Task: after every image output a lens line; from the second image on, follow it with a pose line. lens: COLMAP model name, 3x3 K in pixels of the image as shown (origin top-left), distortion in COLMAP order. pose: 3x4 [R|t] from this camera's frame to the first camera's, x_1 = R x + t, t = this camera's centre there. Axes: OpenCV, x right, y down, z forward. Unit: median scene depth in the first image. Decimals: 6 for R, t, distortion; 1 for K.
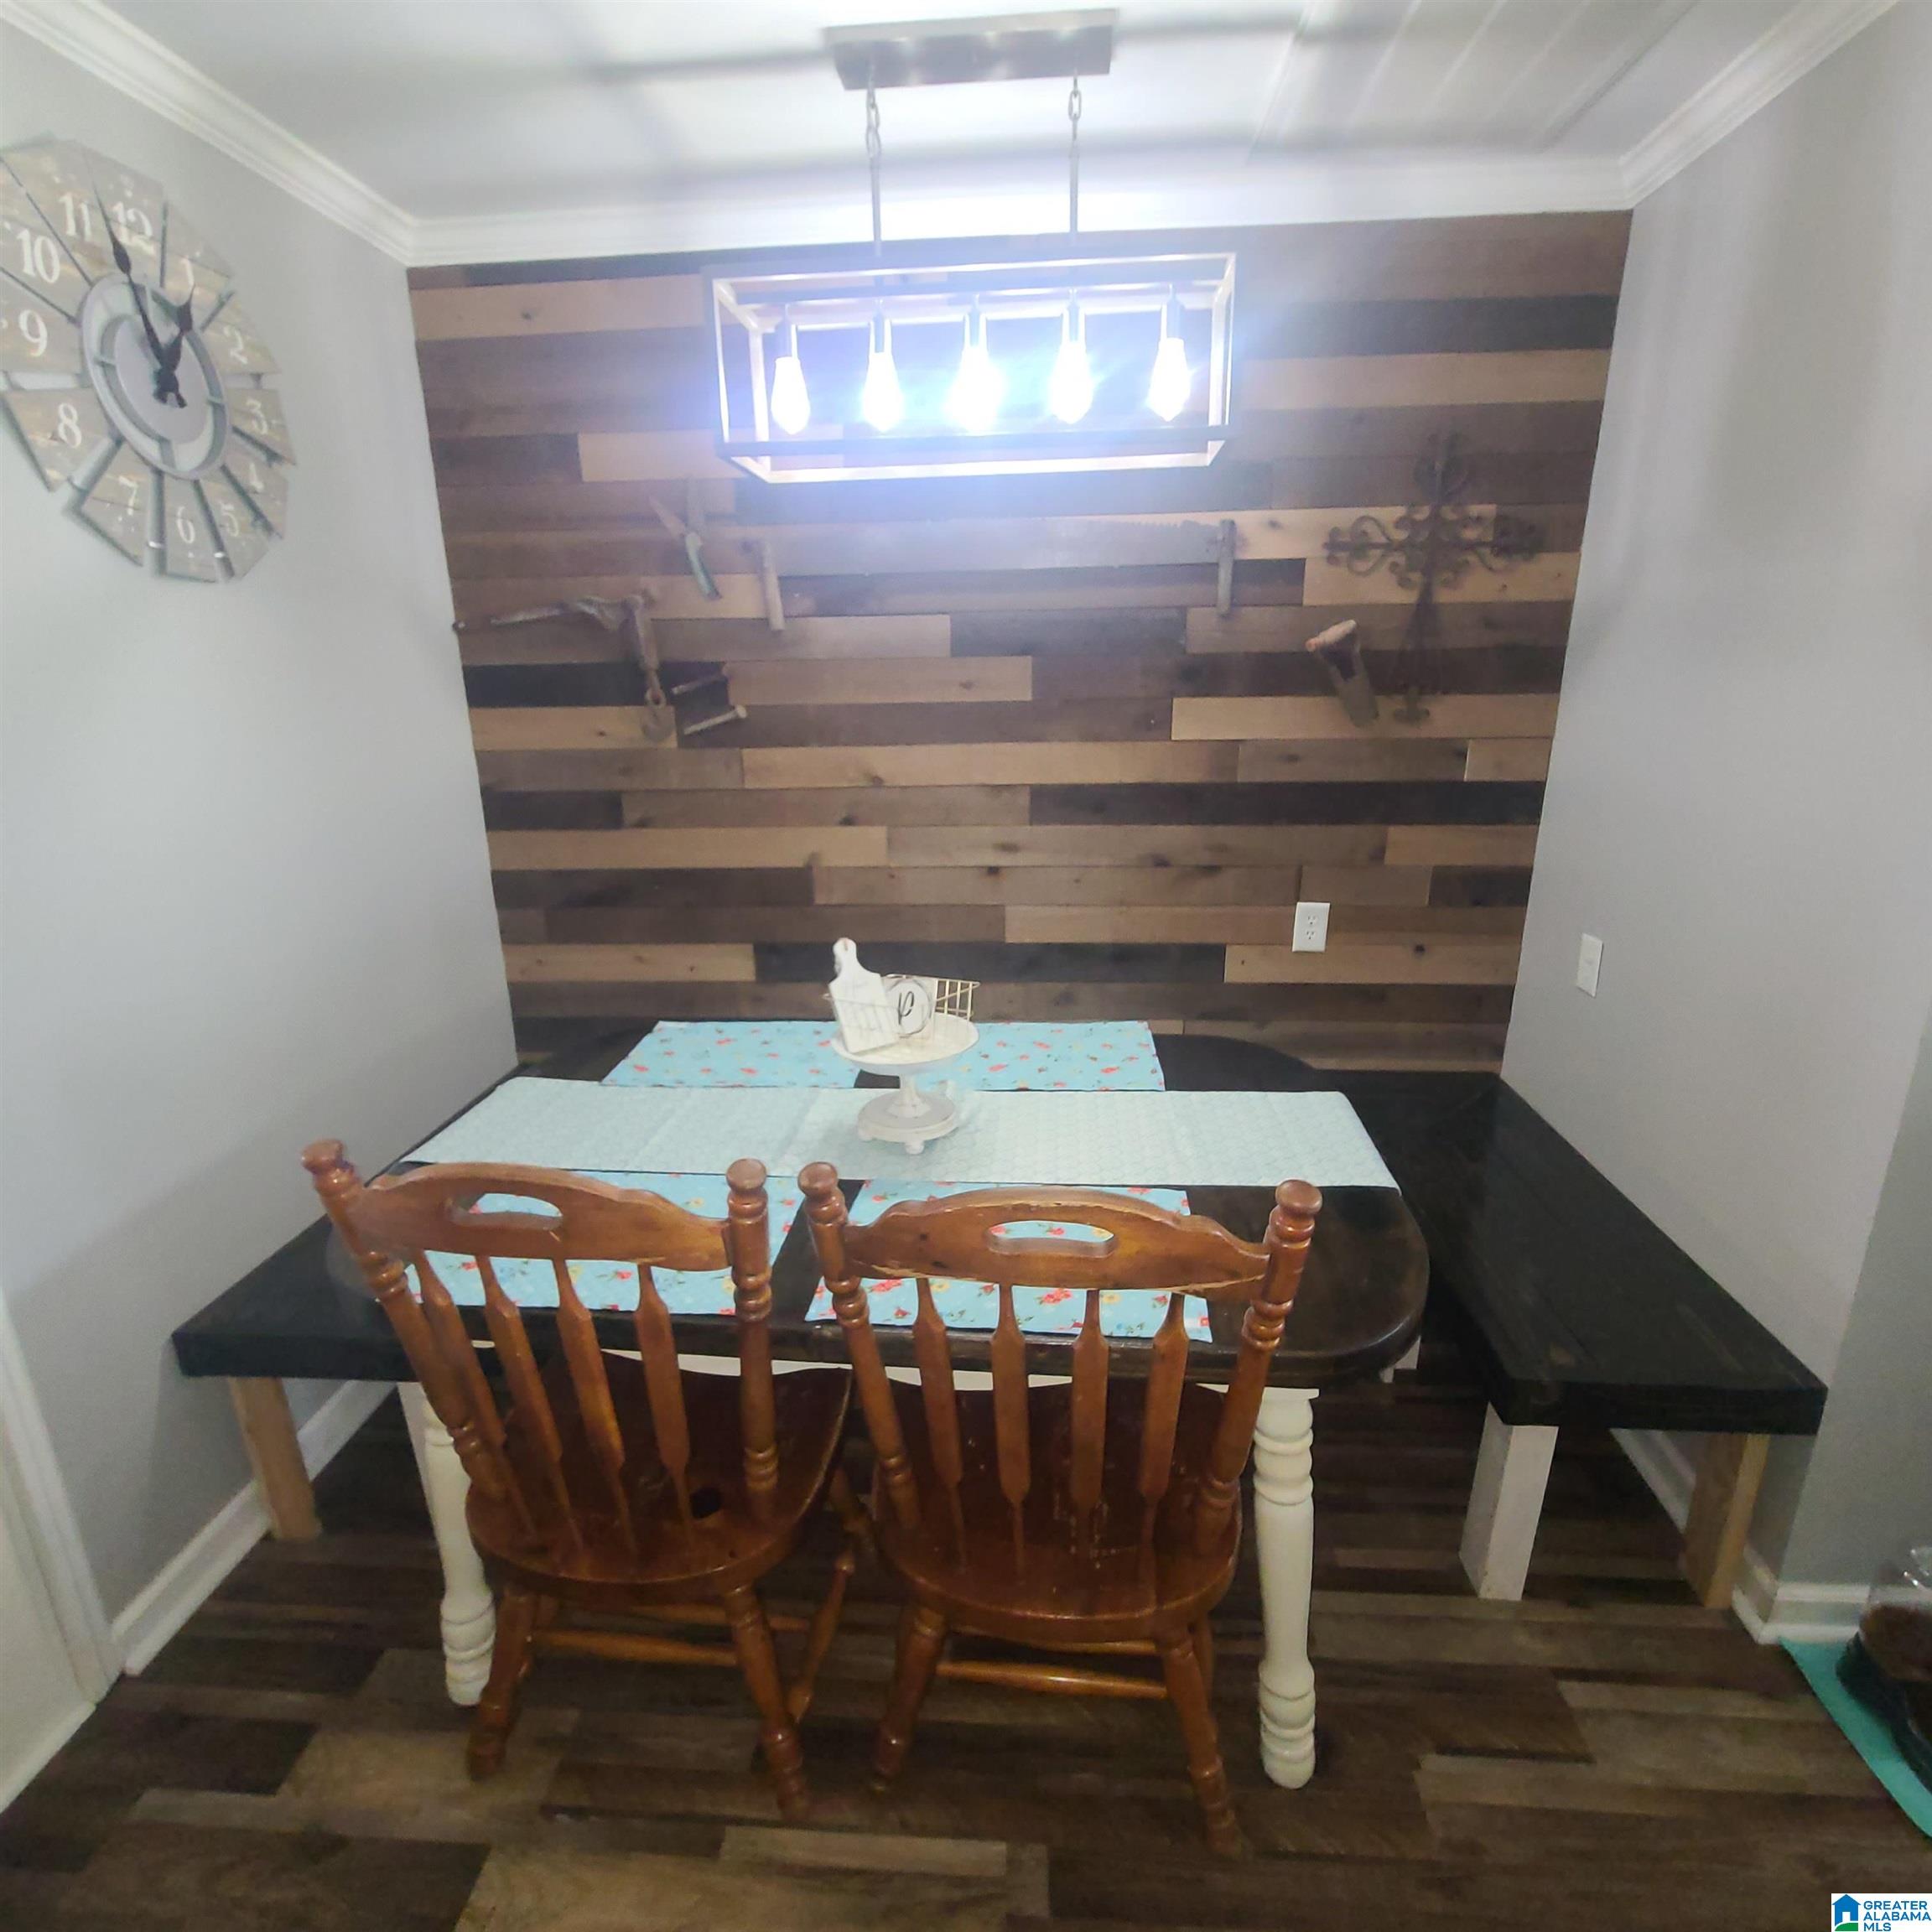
lens RADIAL K [[1045.7, 0, 958.5], [0, 1045.7, 976.7], [0, 0, 1]] dist [-0.000810, 0.000286]
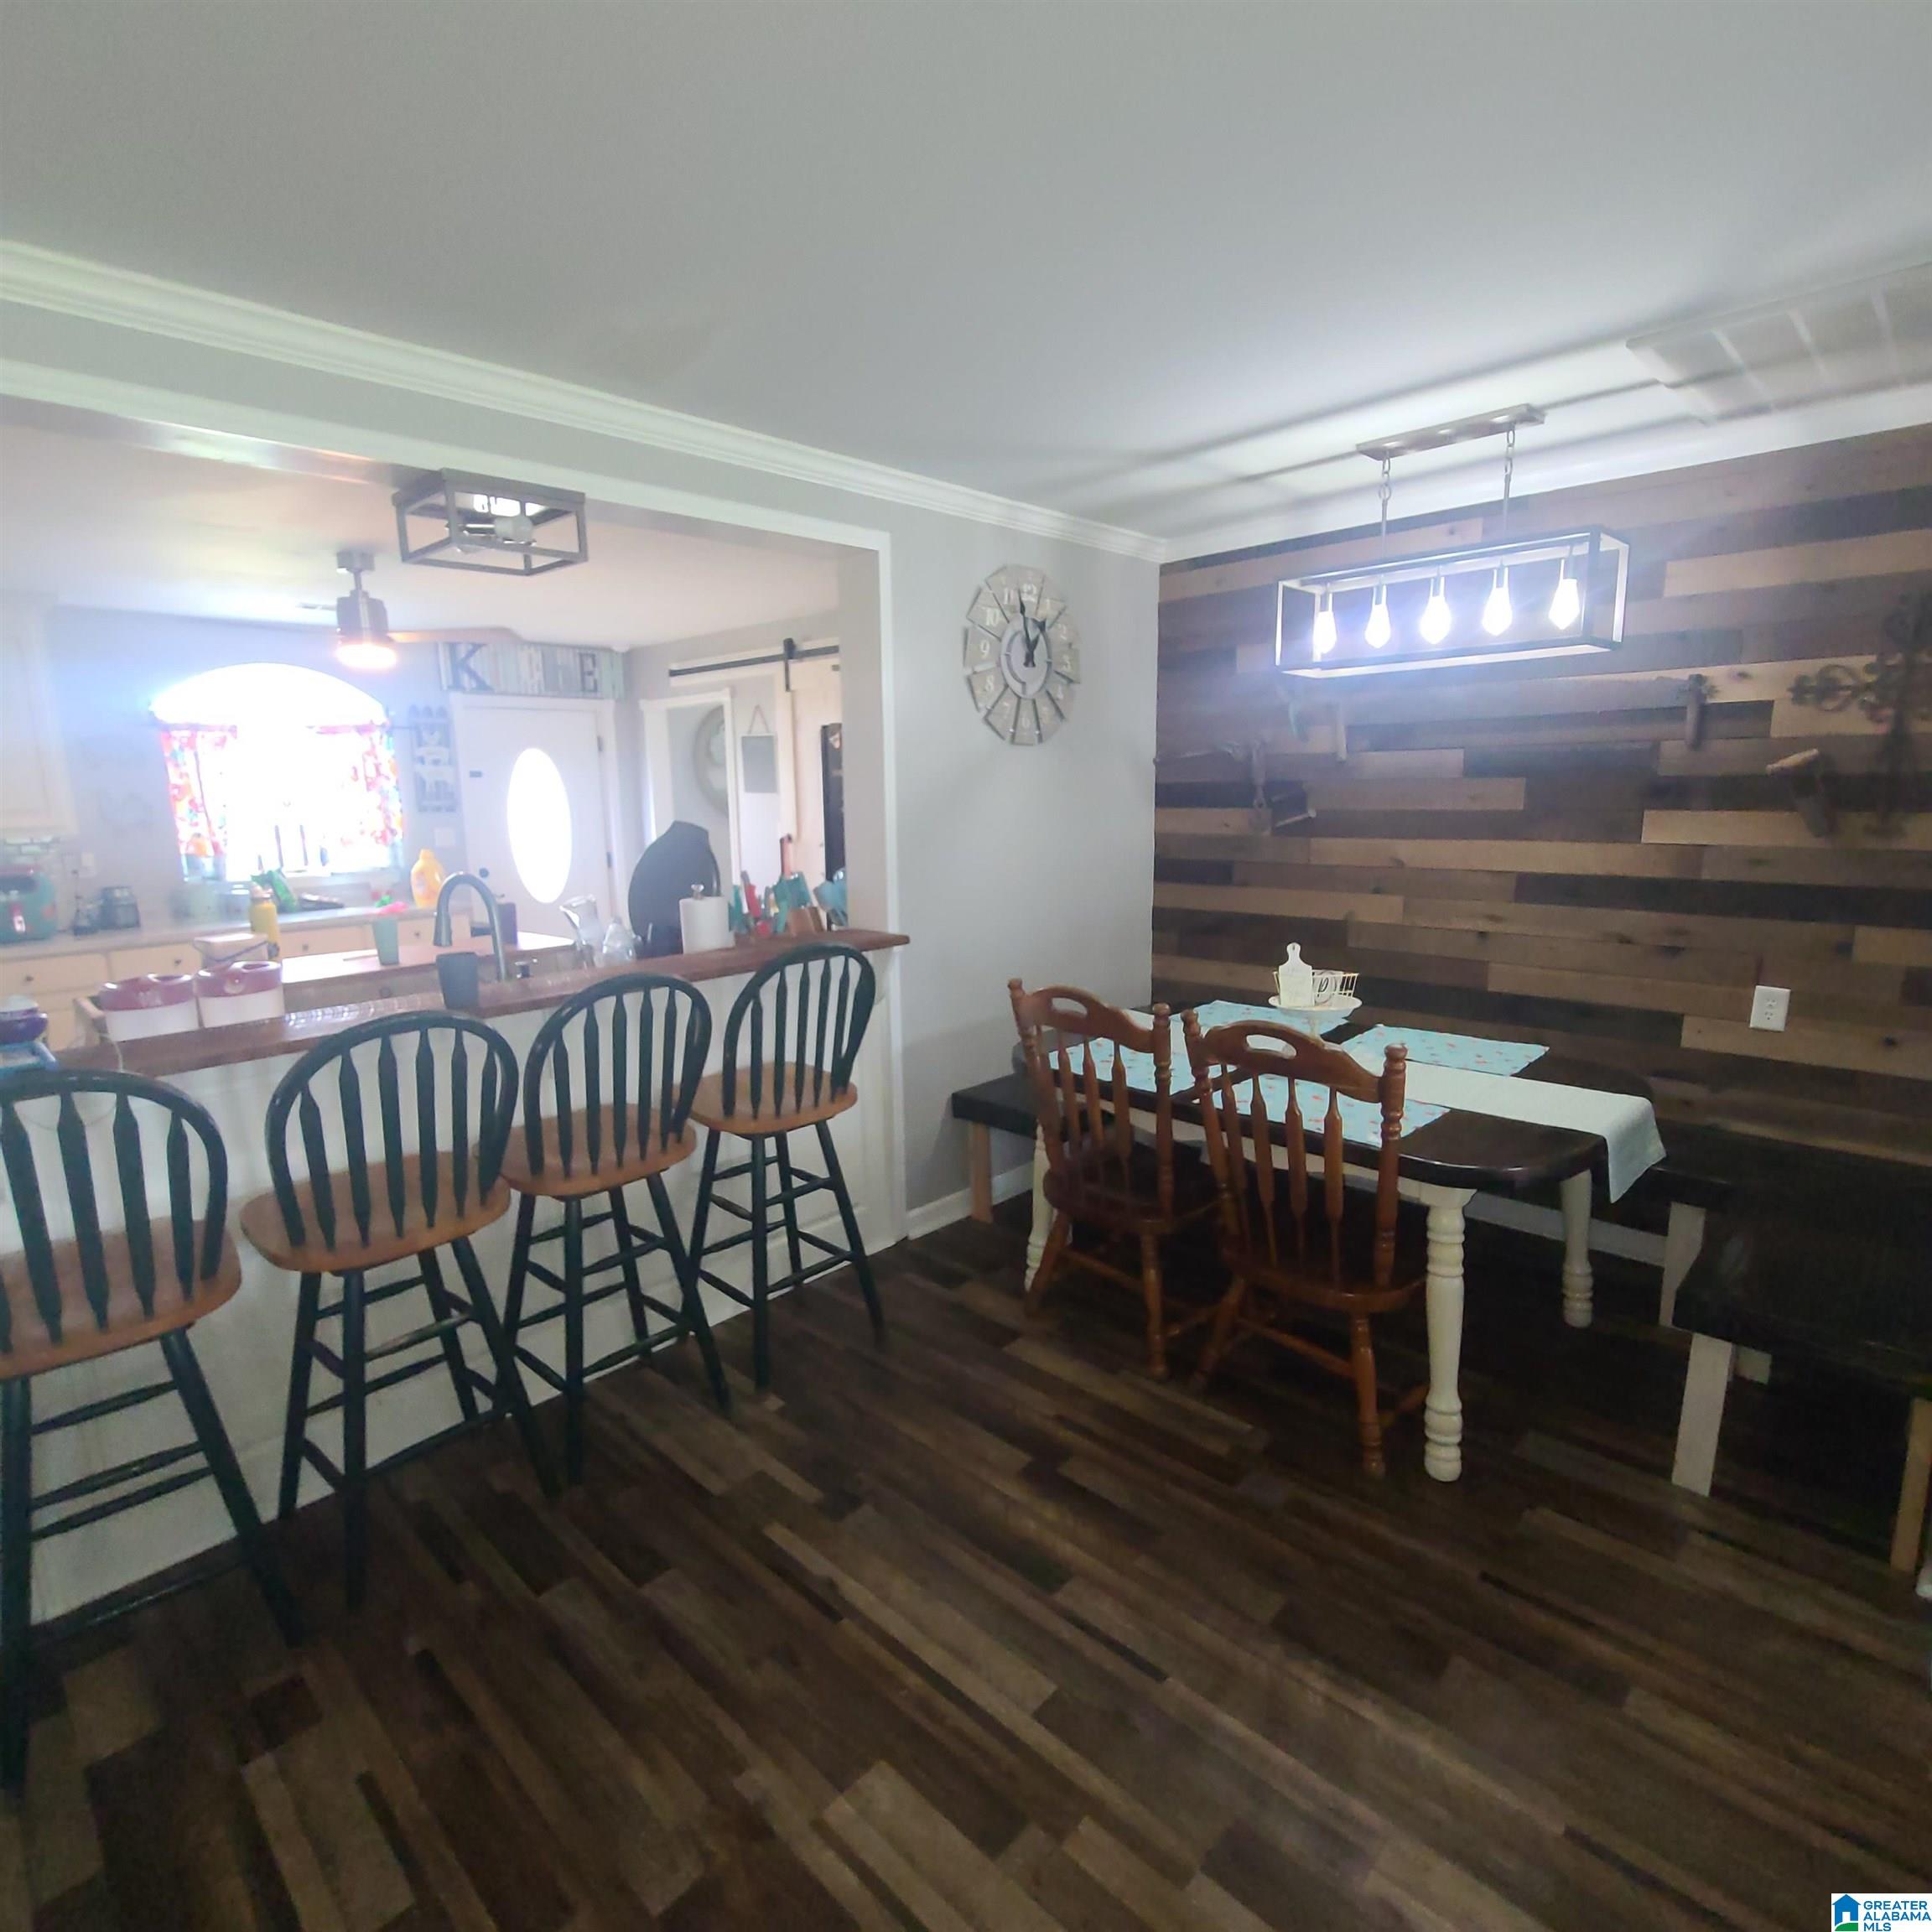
lens RADIAL K [[1054.7, 0, 963.6], [0, 1054.7, 976.6], [0, 0, 1]] dist [-0.001366, -0.001494]
pose [[0.767837, 0.119557, -0.629391, 0.421084], [-0.180385, 0.983031, -0.033330, 0.127847], [0.614726, 0.139124, 0.776374, -0.490321]]
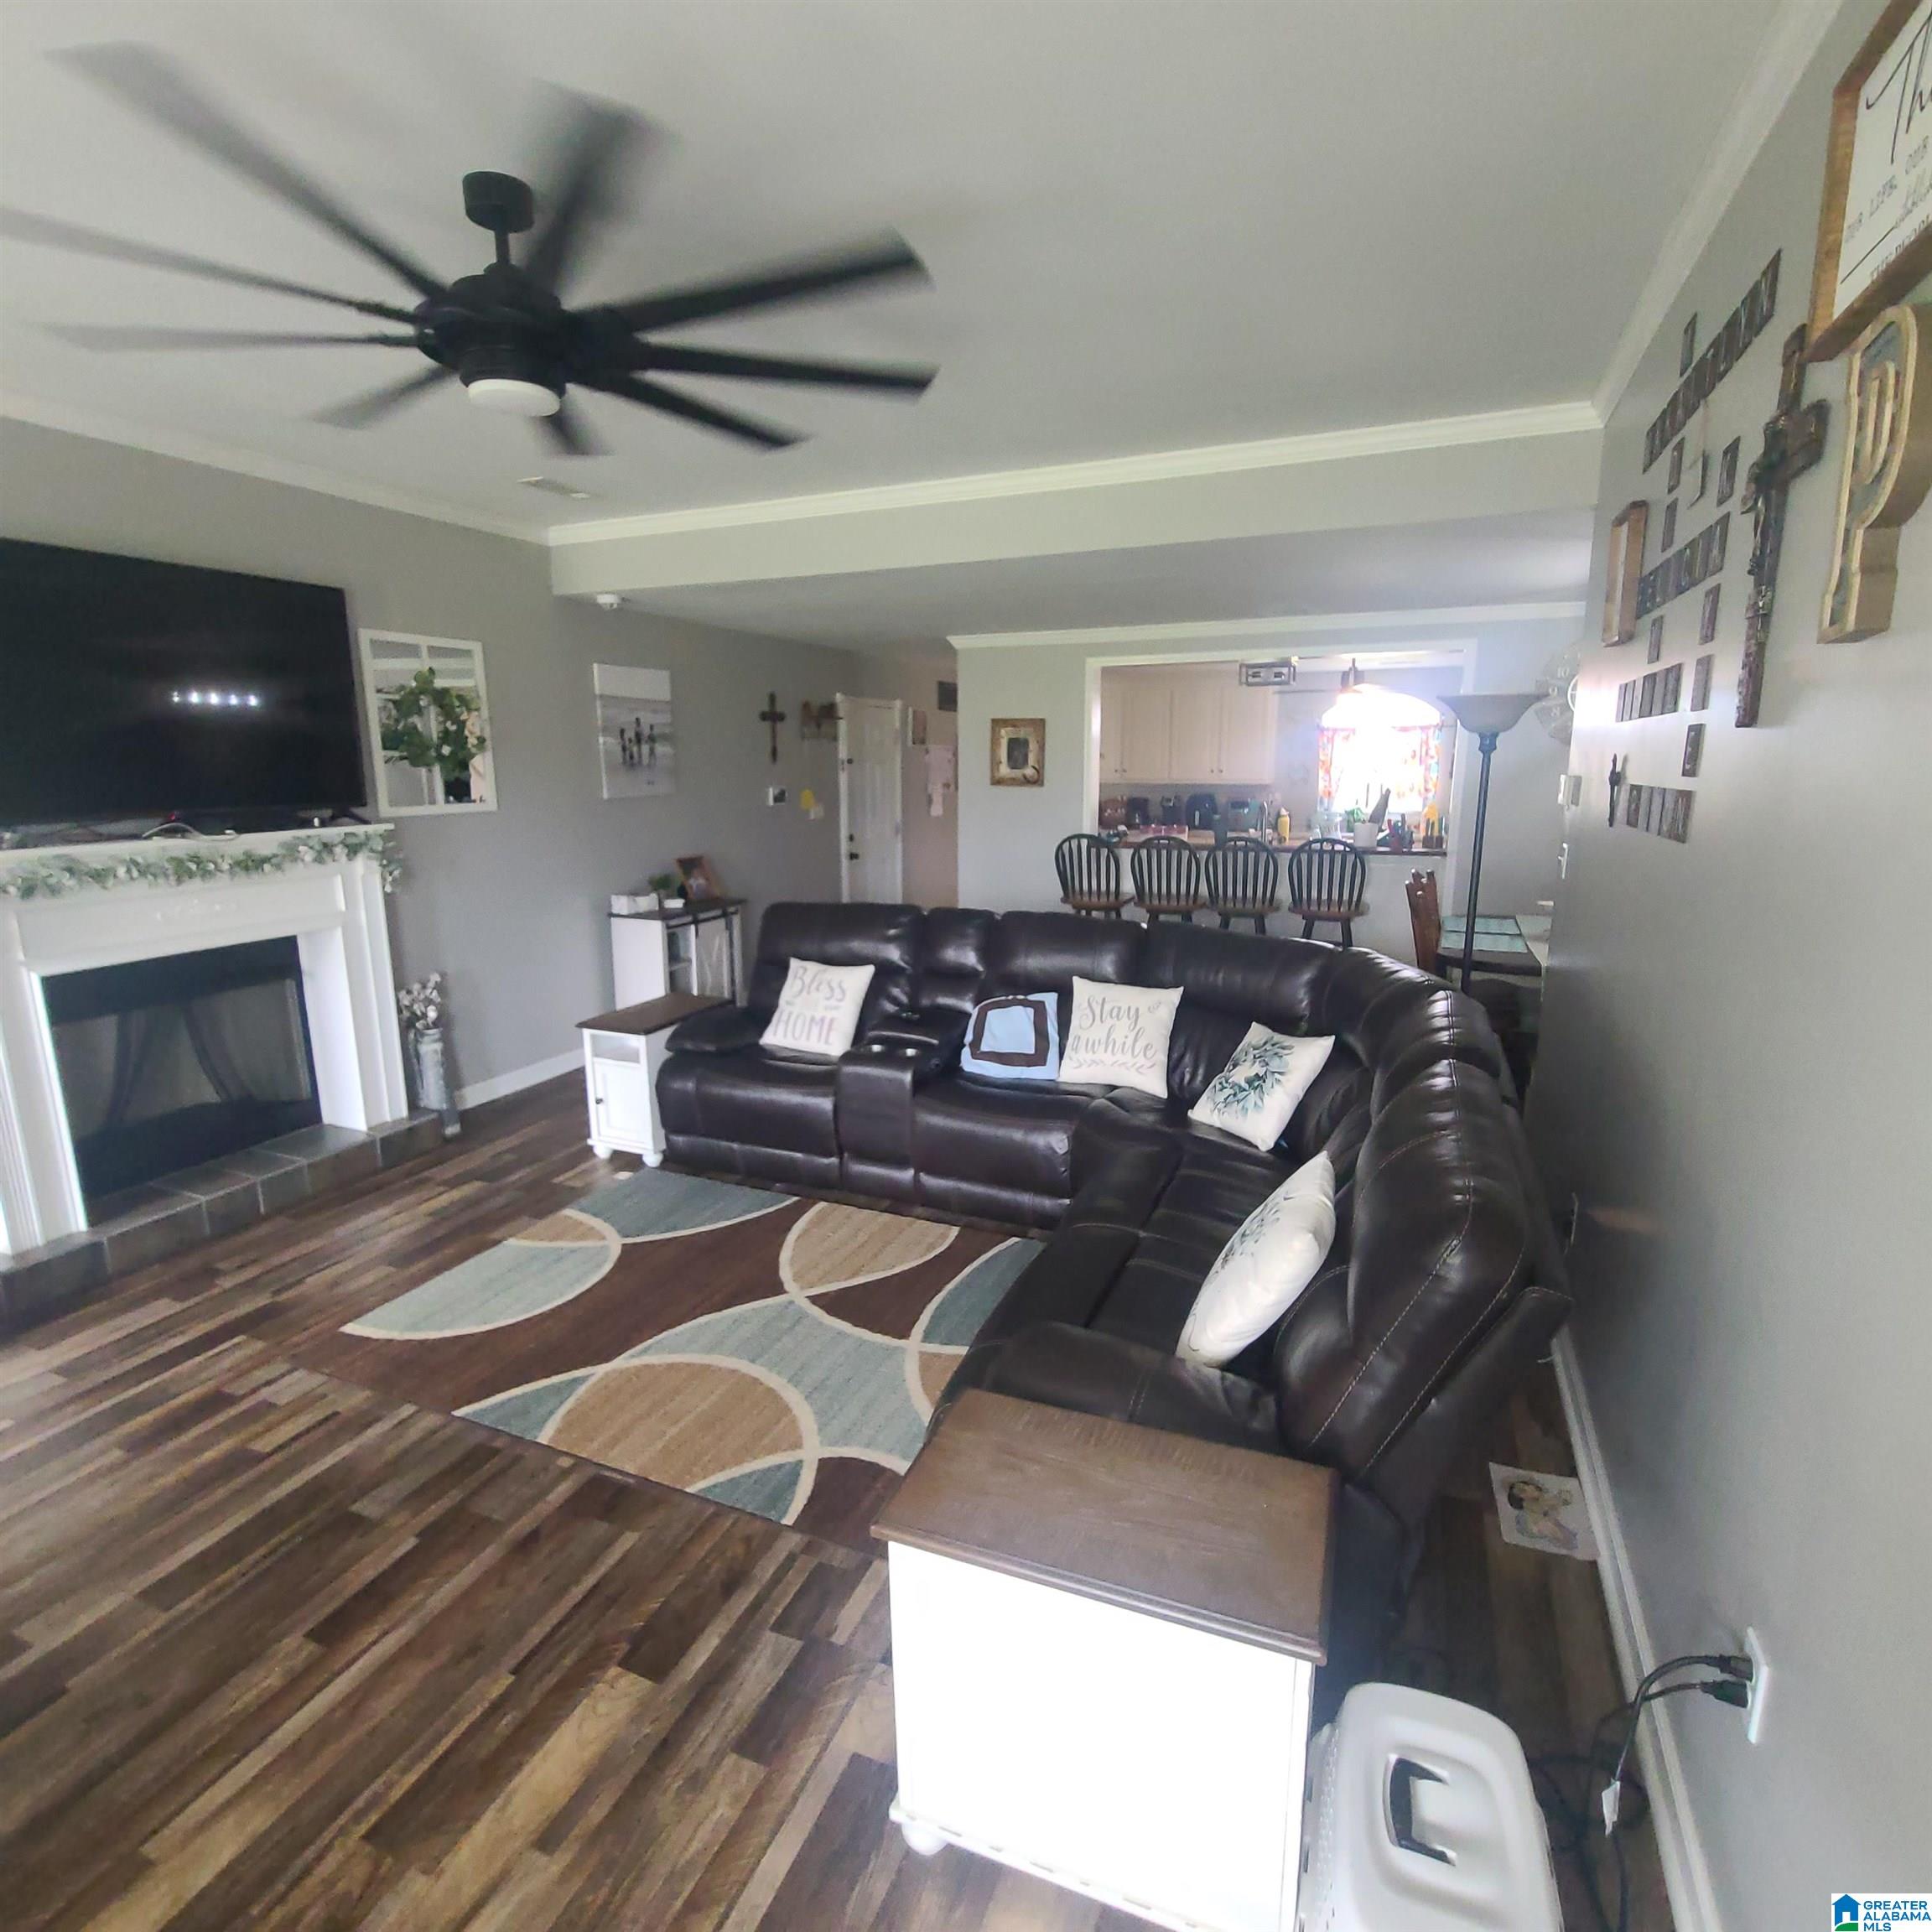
lens RADIAL K [[1060.3, 0, 970.7], [0, 1060.3, 988.9], [0, 0, 1]] dist [0.000913, 0.000598]
pose [[-0.312467, 0.217845, -0.924612, 2.358467], [-0.270452, 0.912665, 0.306428, -0.137075], [0.910615, 0.345812, -0.226261, 0.174981]]
